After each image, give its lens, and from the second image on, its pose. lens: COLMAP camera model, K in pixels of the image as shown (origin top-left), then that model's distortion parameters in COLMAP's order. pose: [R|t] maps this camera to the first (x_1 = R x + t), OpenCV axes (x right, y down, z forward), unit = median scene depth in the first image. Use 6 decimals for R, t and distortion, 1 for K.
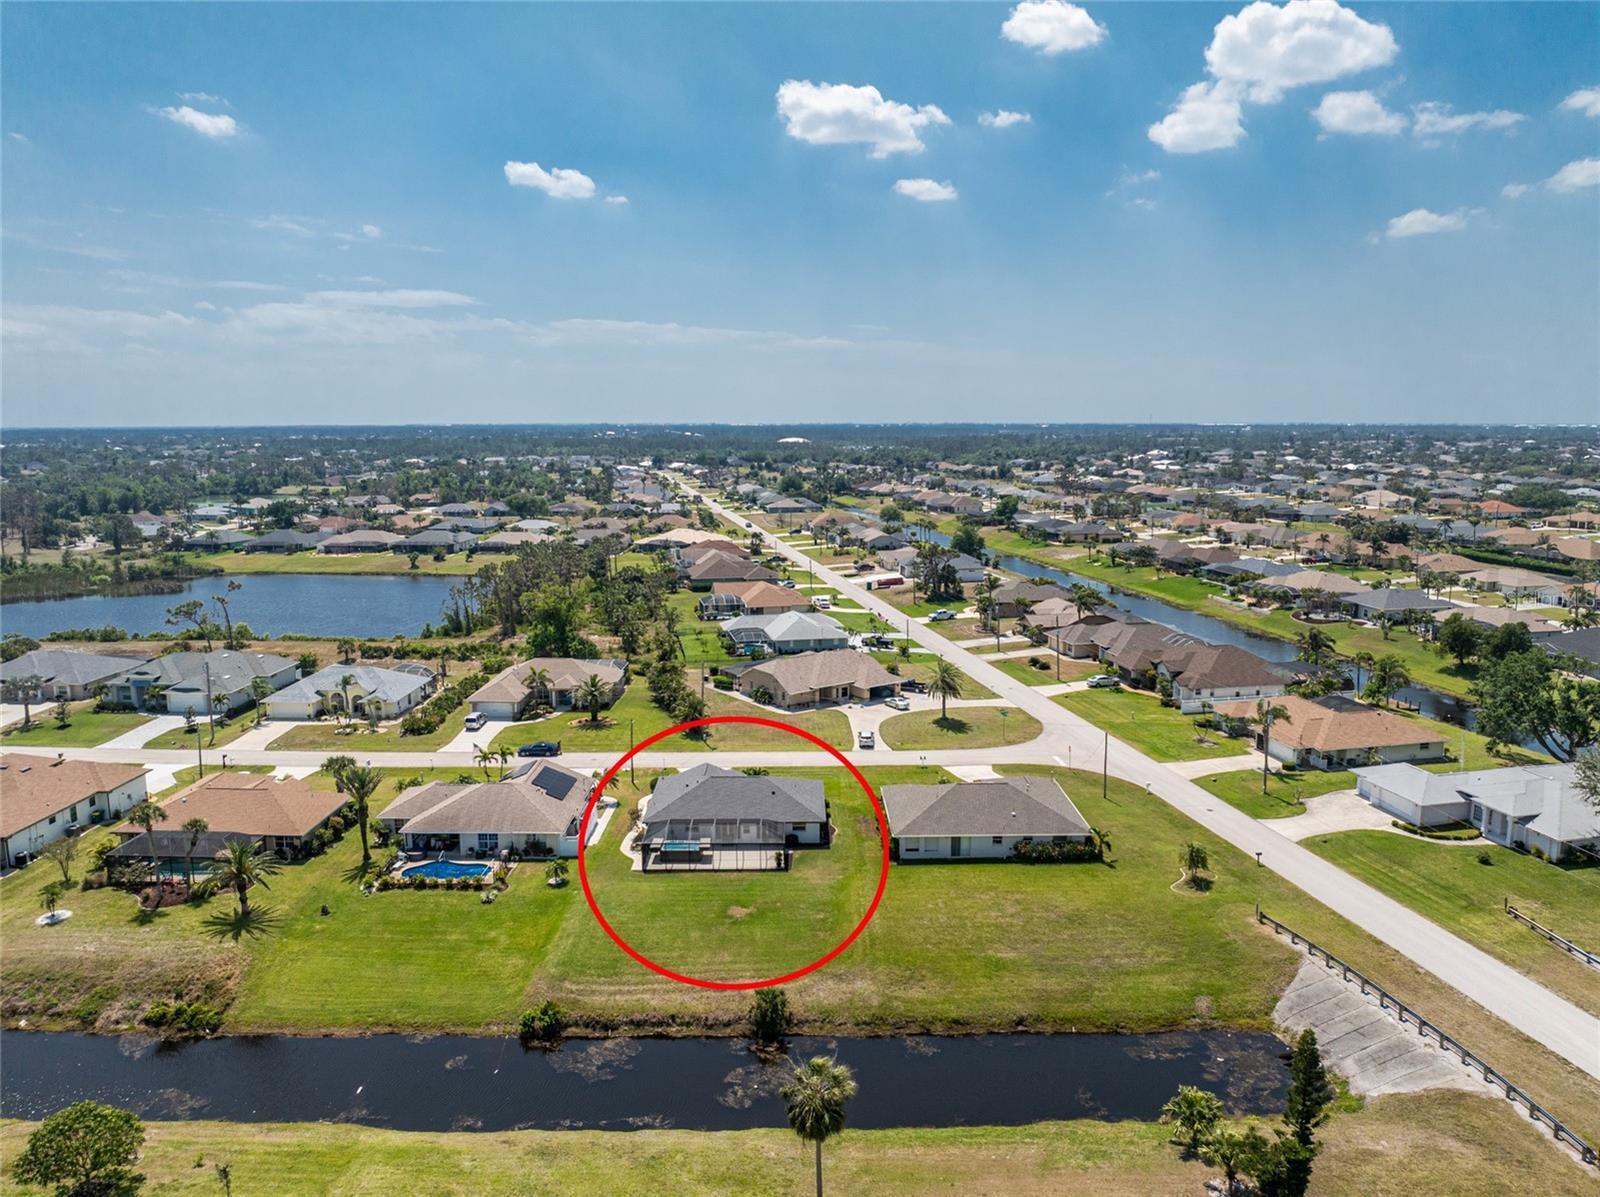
lens RADIAL K [[1135.3, 0, 800.0], [0, 1135.3, 598.5], [0, 0, 1]] dist [-0.038584, 0.005523]
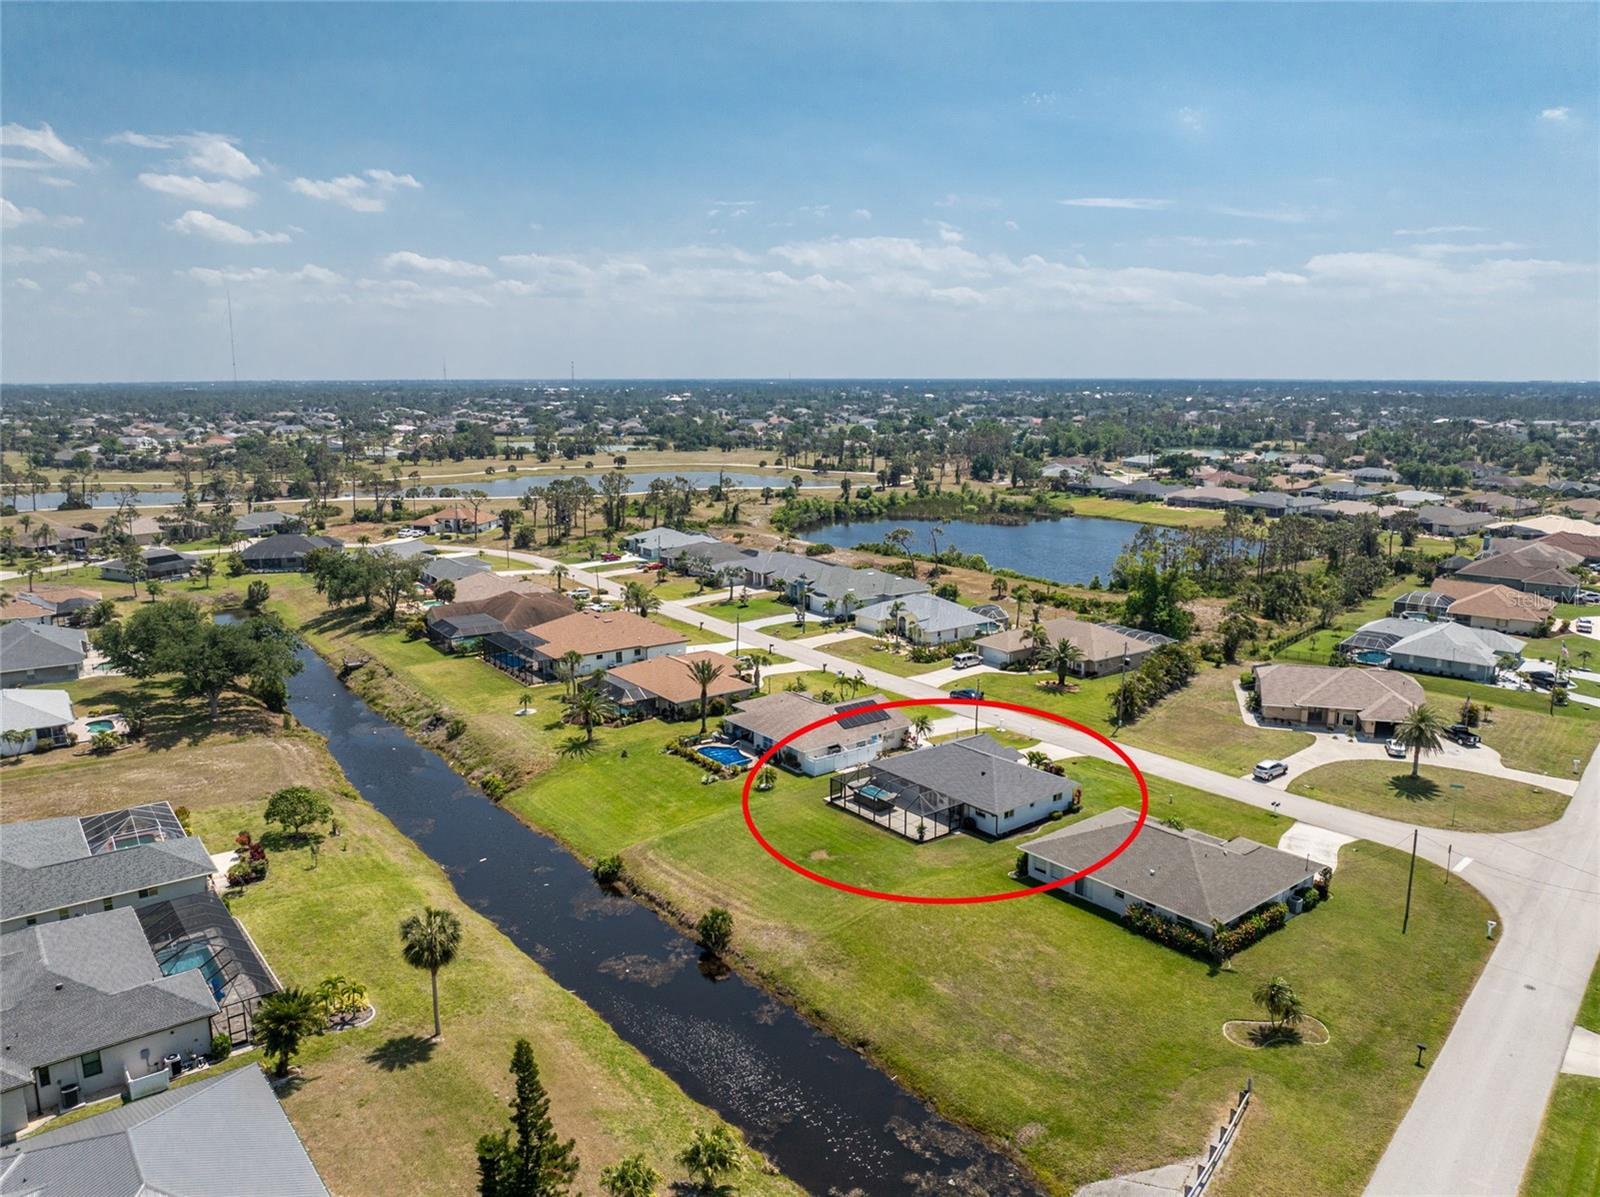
lens RADIAL K [[1135.3, 0, 800.0], [0, 1135.3, 598.5], [0, 0, 1]] dist [-0.038584, 0.005523]
pose [[0.613361, 0.152960, -0.774849, 0.653052], [-0.121778, 0.987651, 0.098570, -0.056425], [0.780358, 0.033901, 0.624414, 0.290358]]
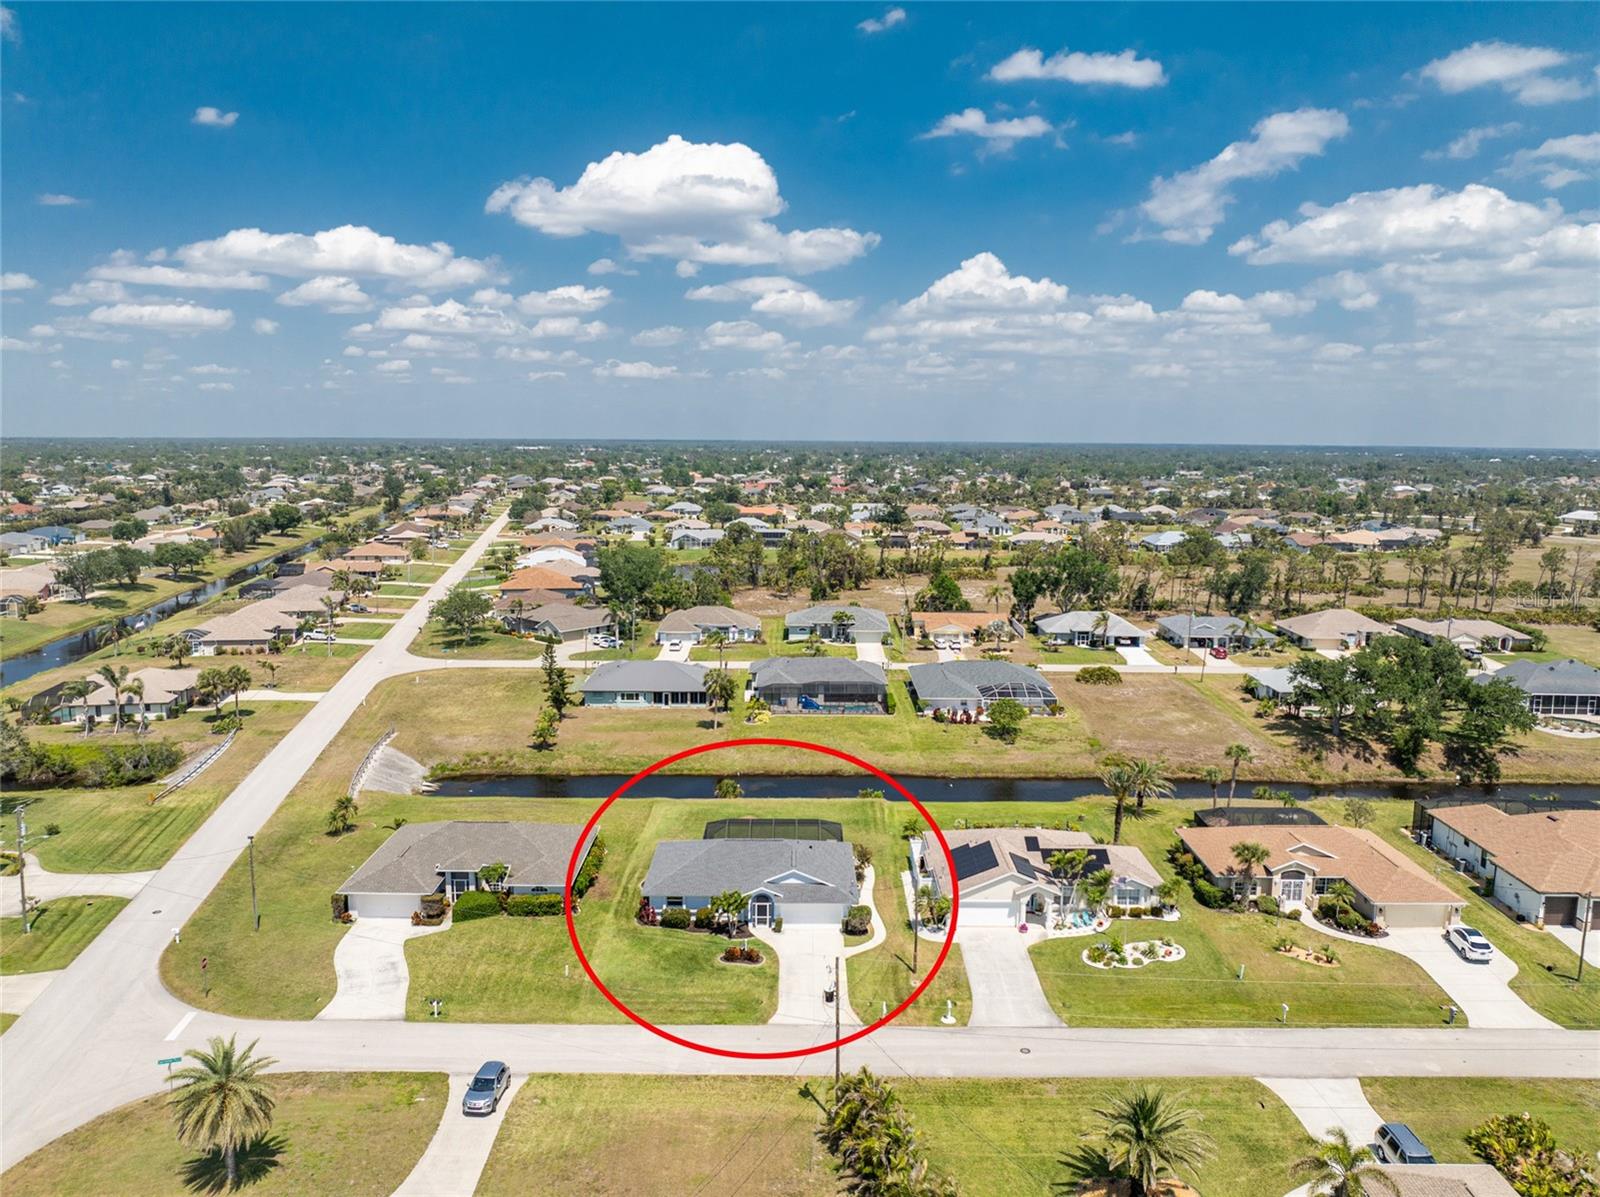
lens RADIAL K [[1135.3, 0, 800.0], [0, 1135.3, 598.5], [0, 0, 1]] dist [-0.038584, 0.005523]
pose [[-0.999995, -0.003085, -0.001097, -0.099663], [-0.003270, 0.956910, 0.290367, -0.289336], [0.000154, 0.290369, -0.956915, 1.936617]]
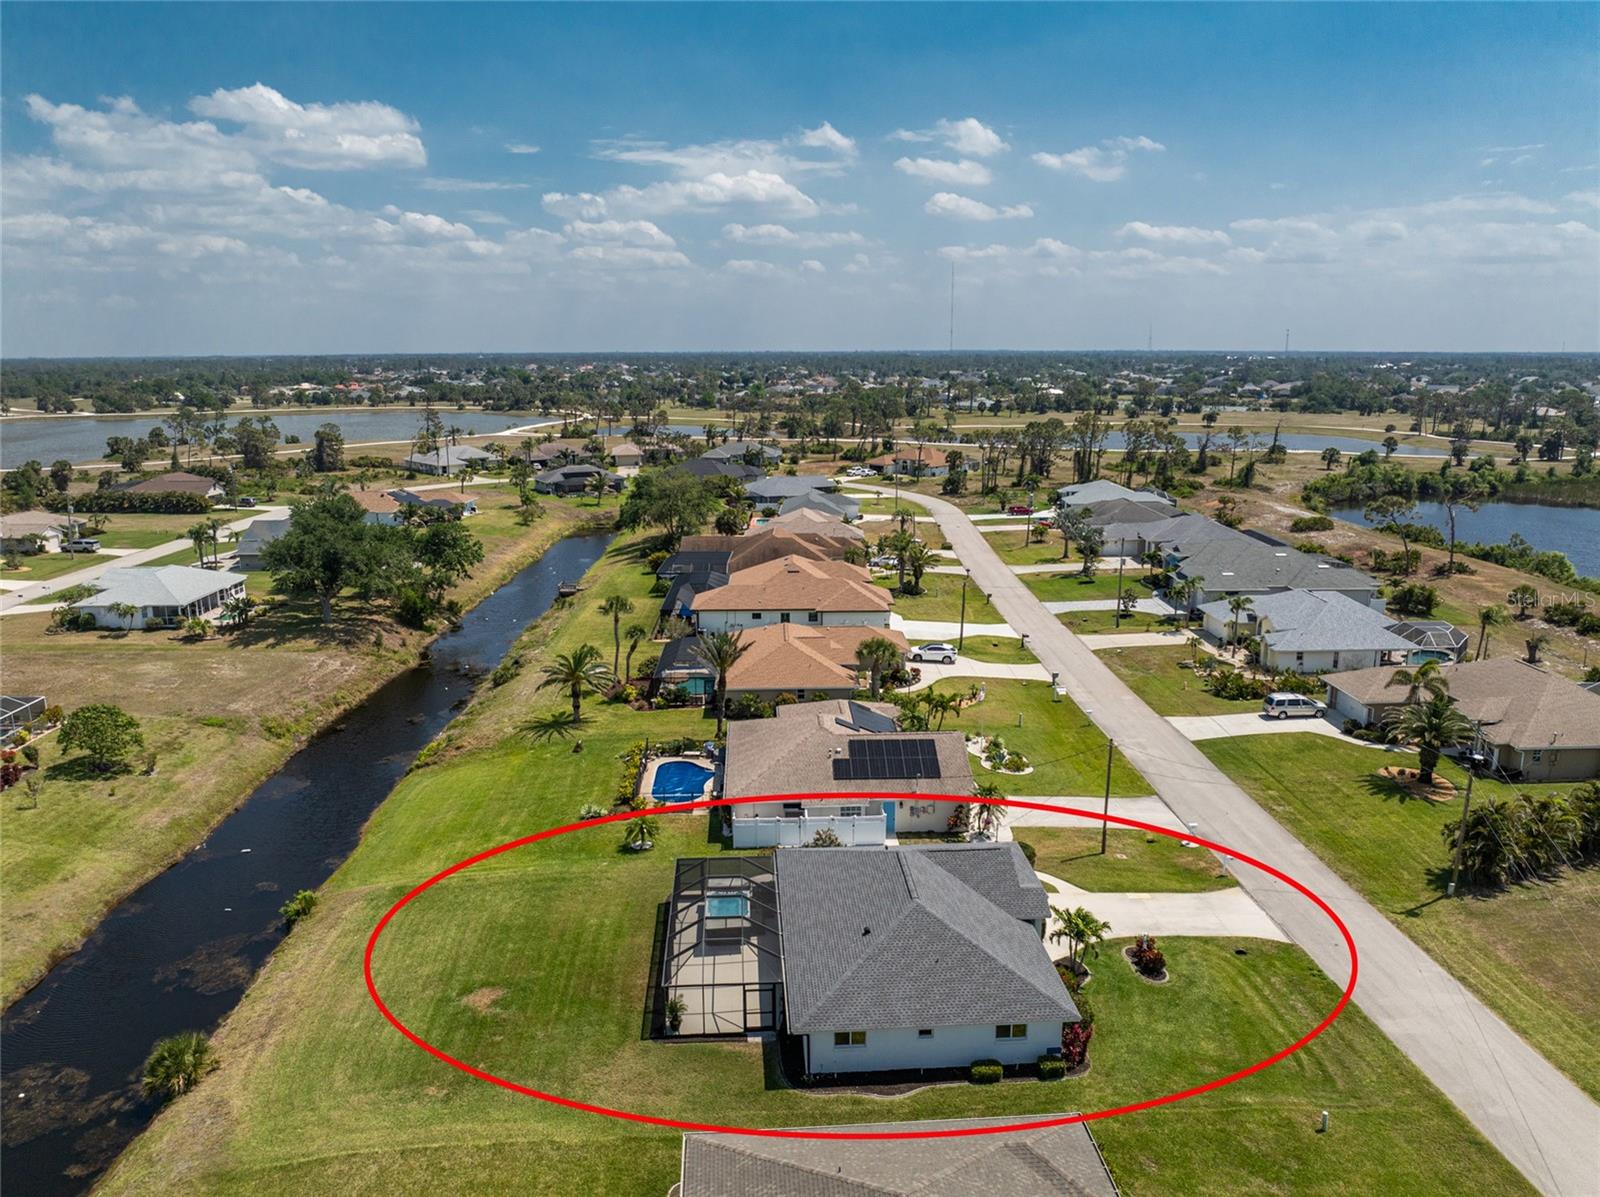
lens RADIAL K [[1135.3, 0, 800.0], [0, 1135.3, 598.5], [0, 0, 1]] dist [-0.038584, 0.005523]
pose [[0.054235, 0.216850, -0.974697, 0.422383], [-0.150468, 0.966762, 0.206712, -0.054245], [0.987126, 0.135450, 0.085062, 0.988153]]
